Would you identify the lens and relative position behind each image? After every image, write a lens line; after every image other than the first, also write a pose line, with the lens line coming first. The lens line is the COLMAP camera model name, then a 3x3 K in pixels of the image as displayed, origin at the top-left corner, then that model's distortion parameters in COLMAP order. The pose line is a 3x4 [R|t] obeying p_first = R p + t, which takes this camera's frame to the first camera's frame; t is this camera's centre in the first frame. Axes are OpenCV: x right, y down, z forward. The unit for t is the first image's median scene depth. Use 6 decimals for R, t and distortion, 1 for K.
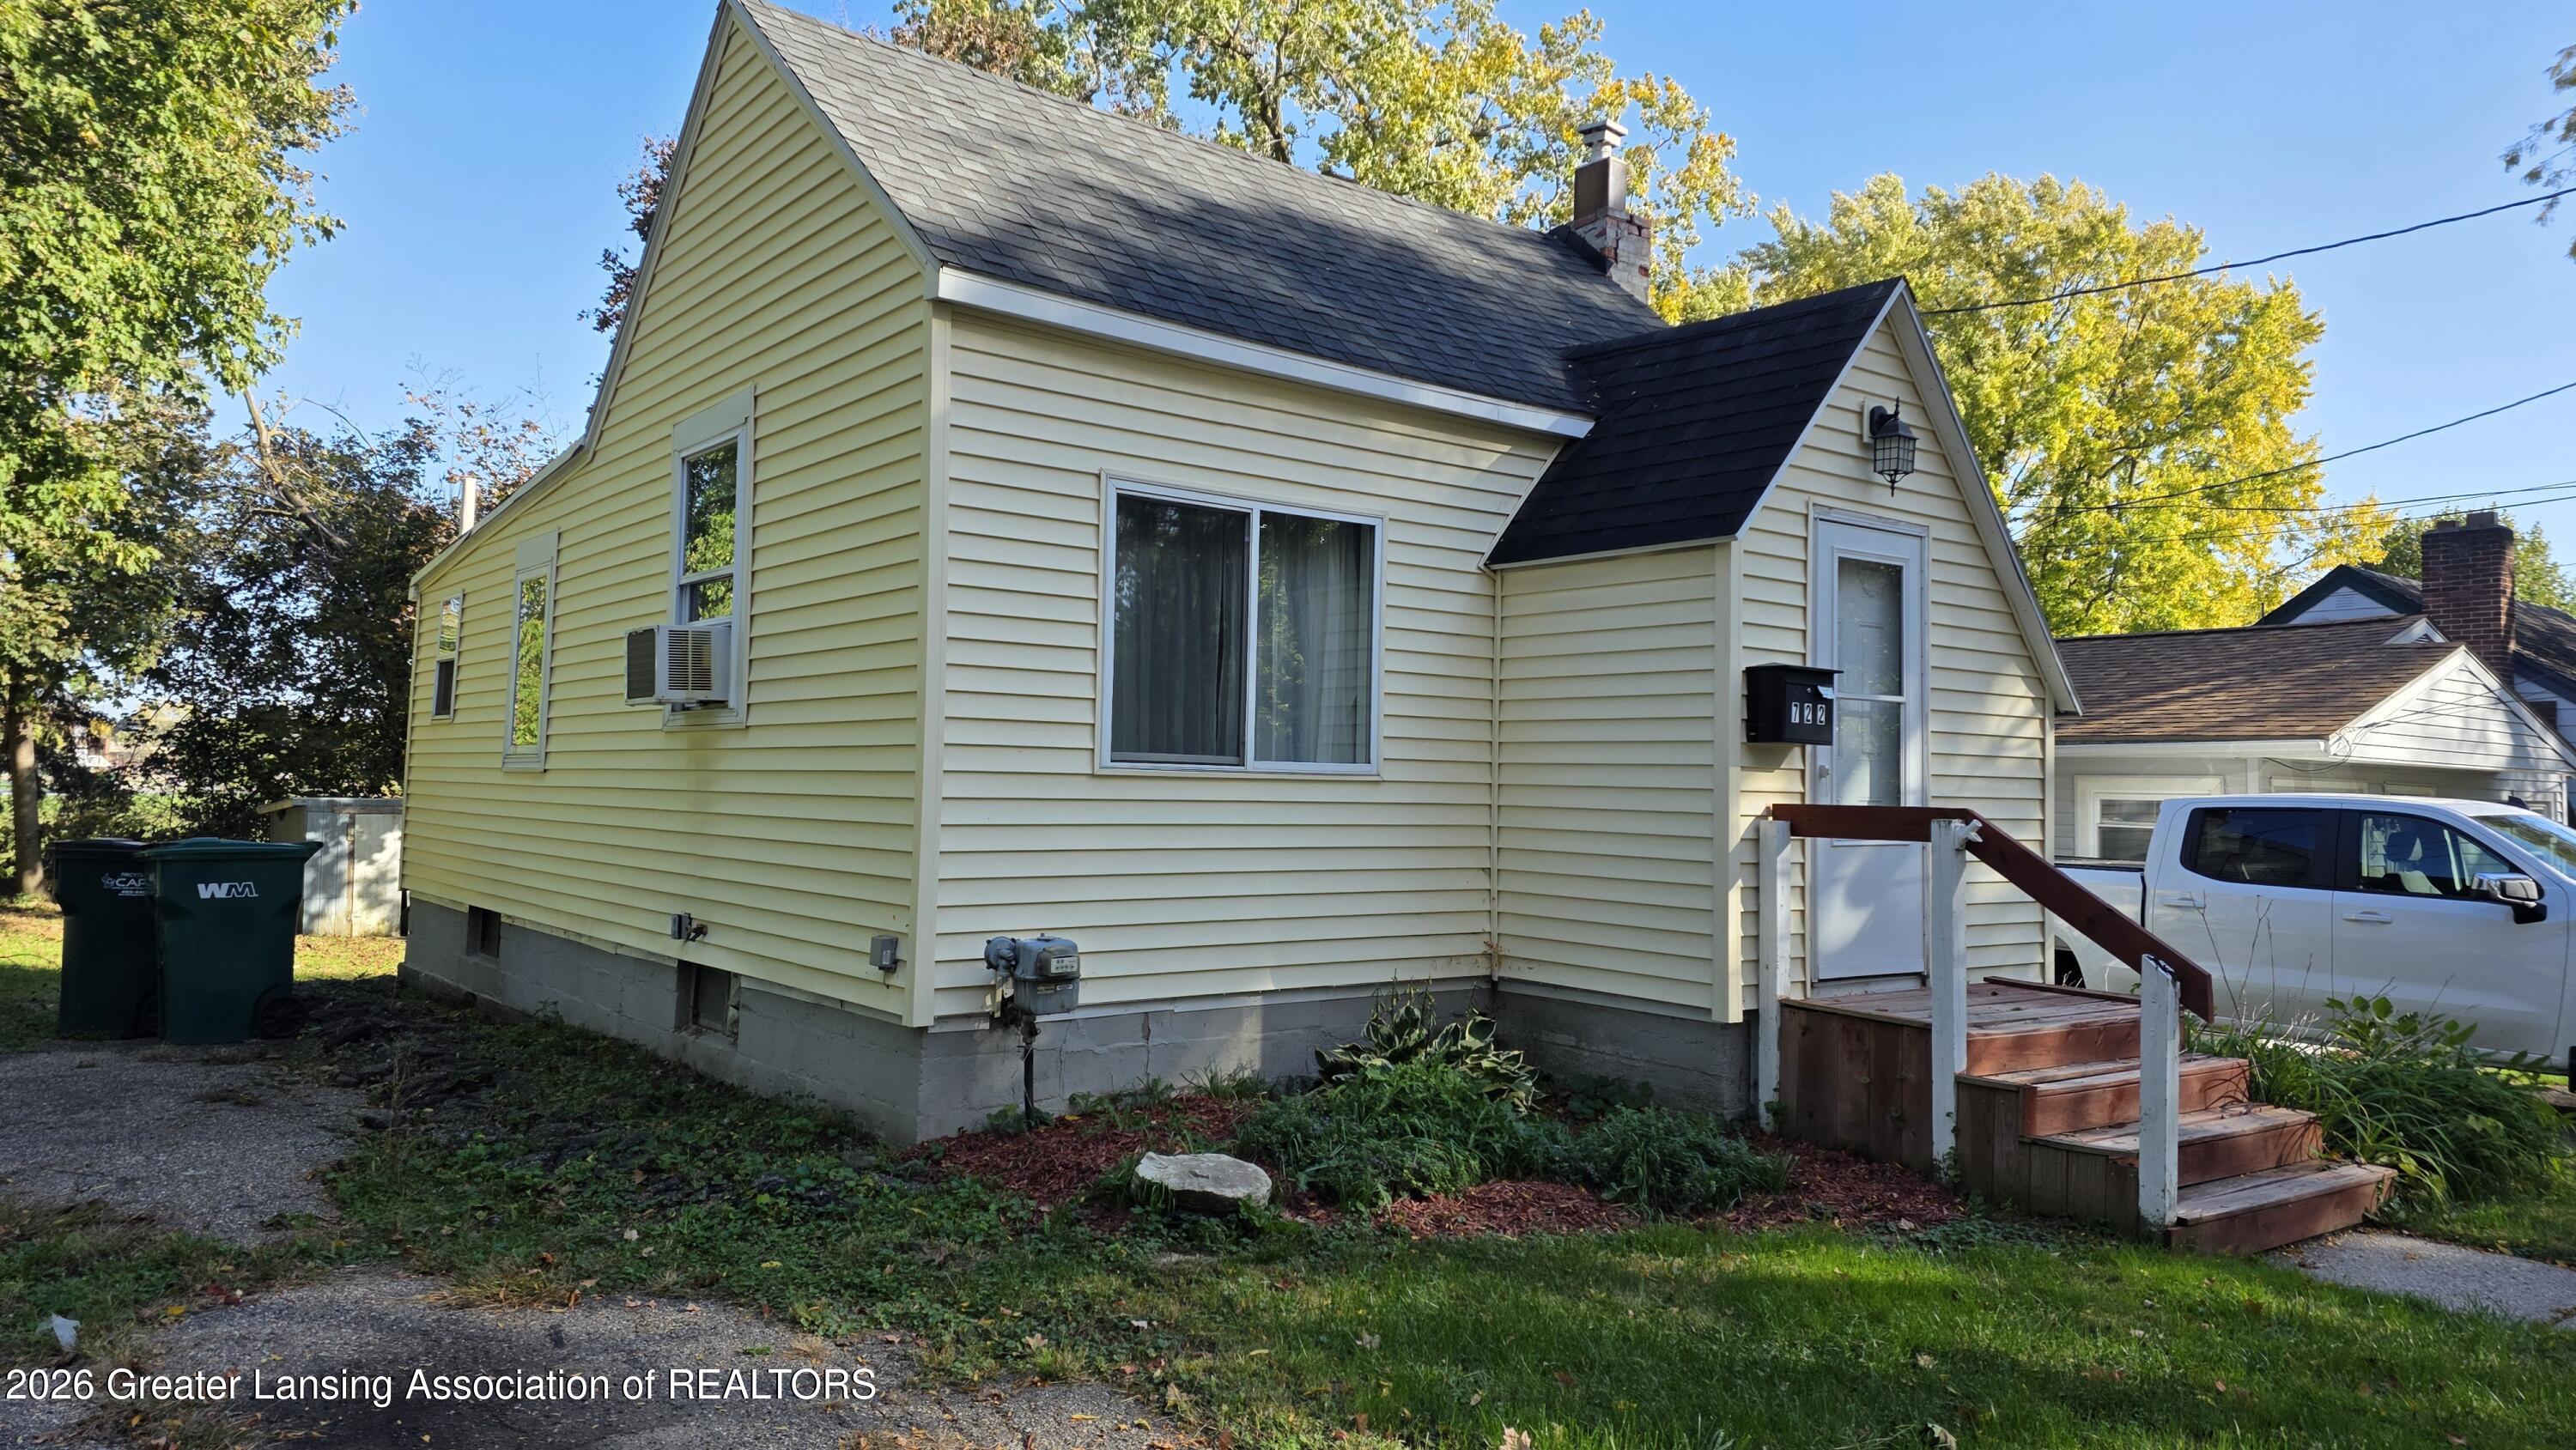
lens RADIAL K [[1741.0, 0, 1307.3], [0, 1741.0, 682.7], [0, 0, 1]] dist [0.065276, -0.059422]
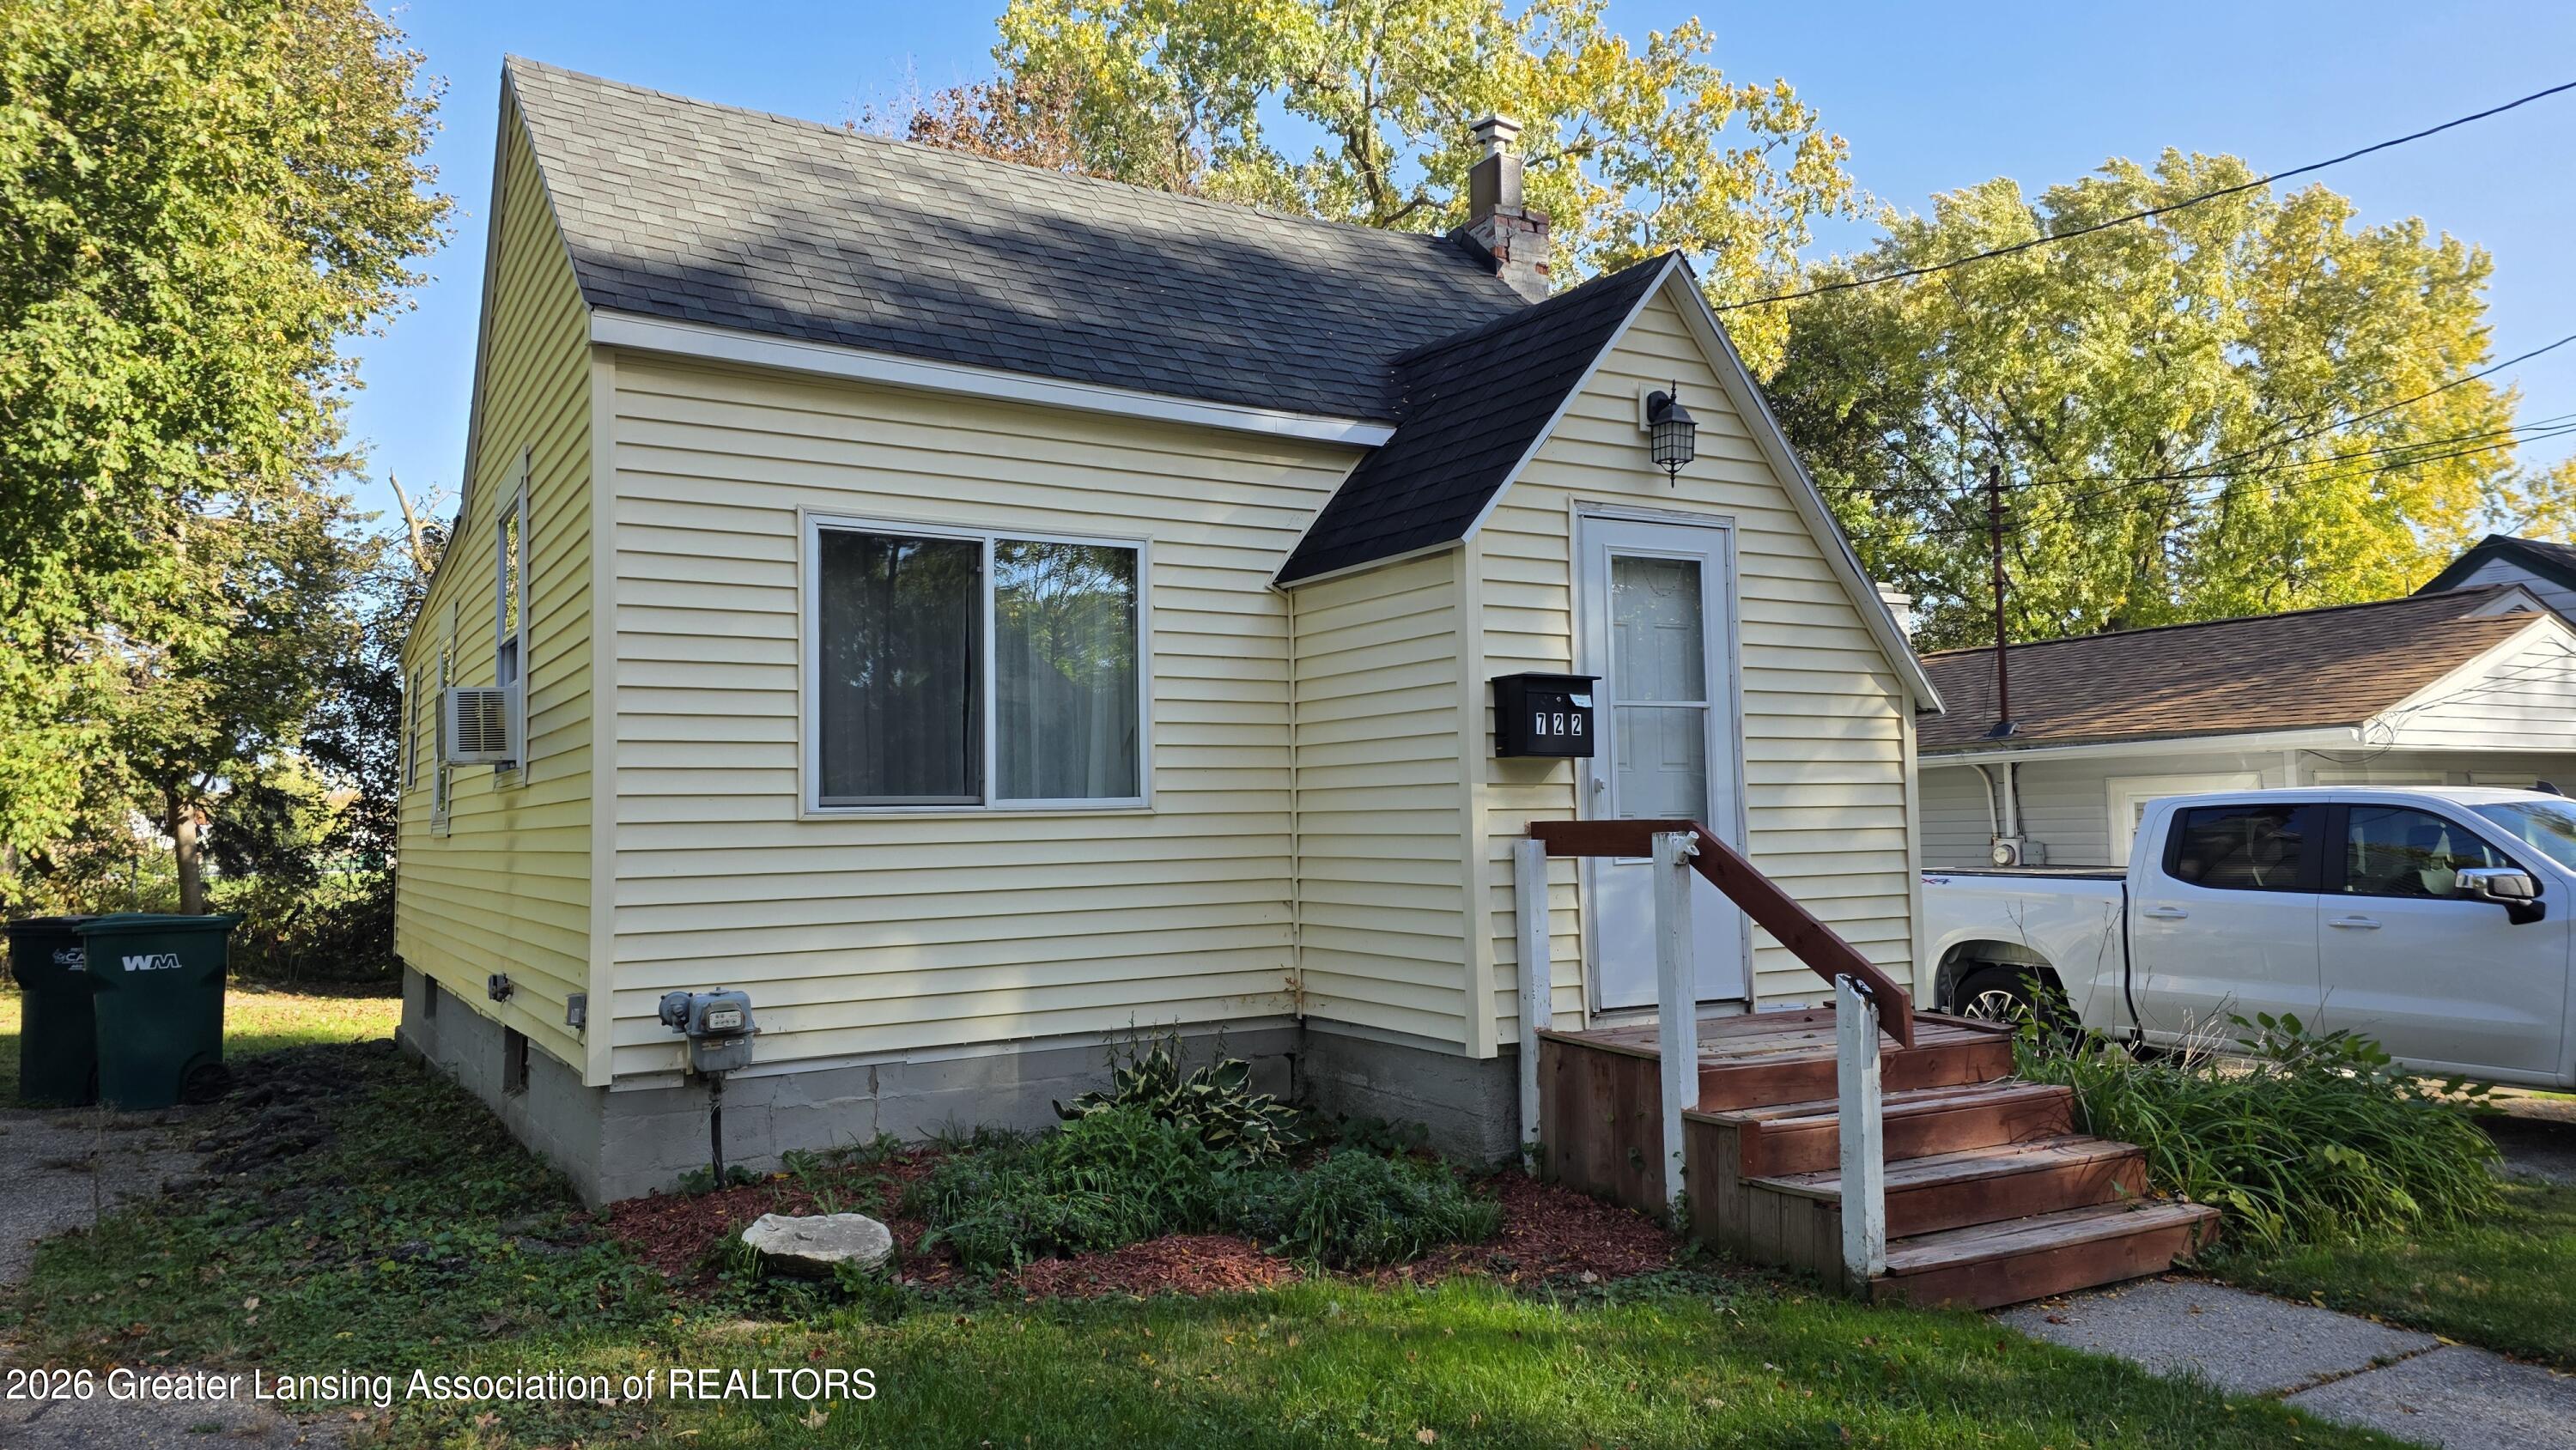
lens RADIAL K [[1741.0, 0, 1309.3], [0, 1741.0, 698.8], [0, 0, 1]] dist [0.065276, -0.059422]
pose [[0.991971, -0.046675, -0.117539, 0.246293], [0.045244, 0.998866, -0.014813, 0.011179], [0.118097, 0.009377, 0.992958, 0.058056]]
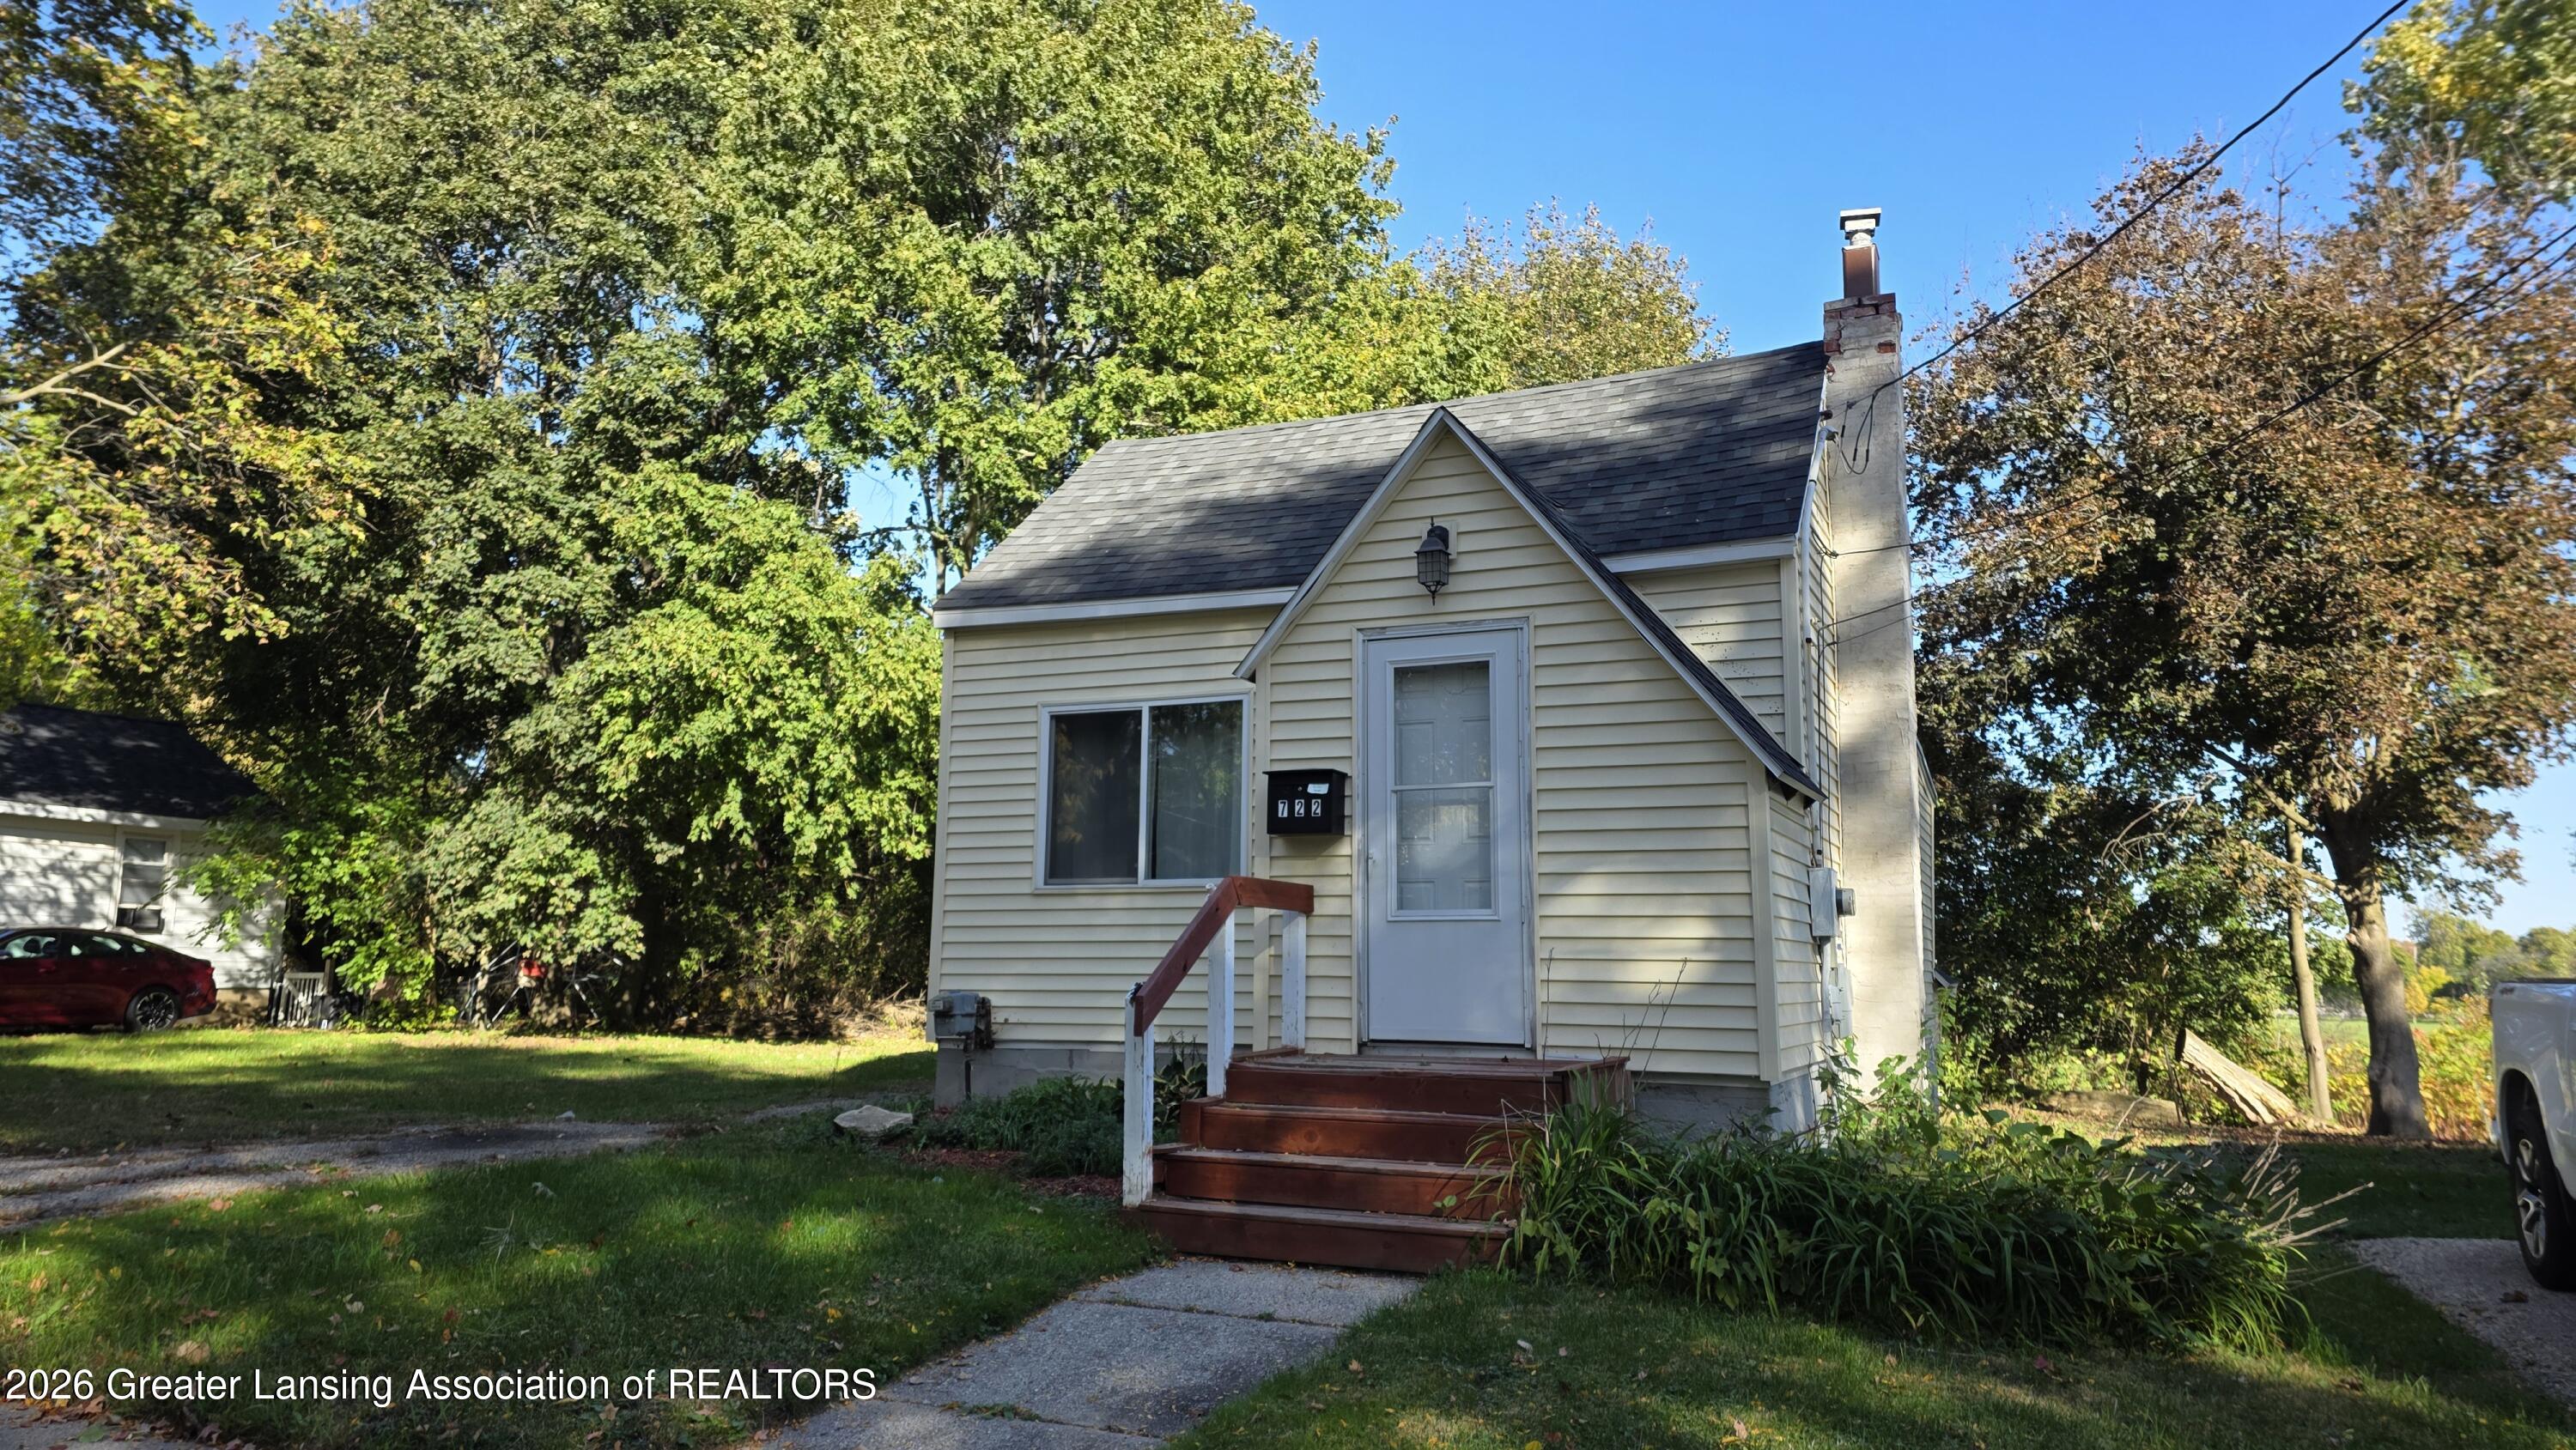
lens RADIAL K [[1741.0, 0, 1307.4], [0, 1741.0, 714.2], [0, 0, 1]] dist [0.065276, -0.059422]
pose [[0.471082, -0.147777, -0.869623, 1.253567], [0.050629, 0.988771, -0.140598, 0.114393], [0.880635, 0.022205, 0.473274, 0.411202]]
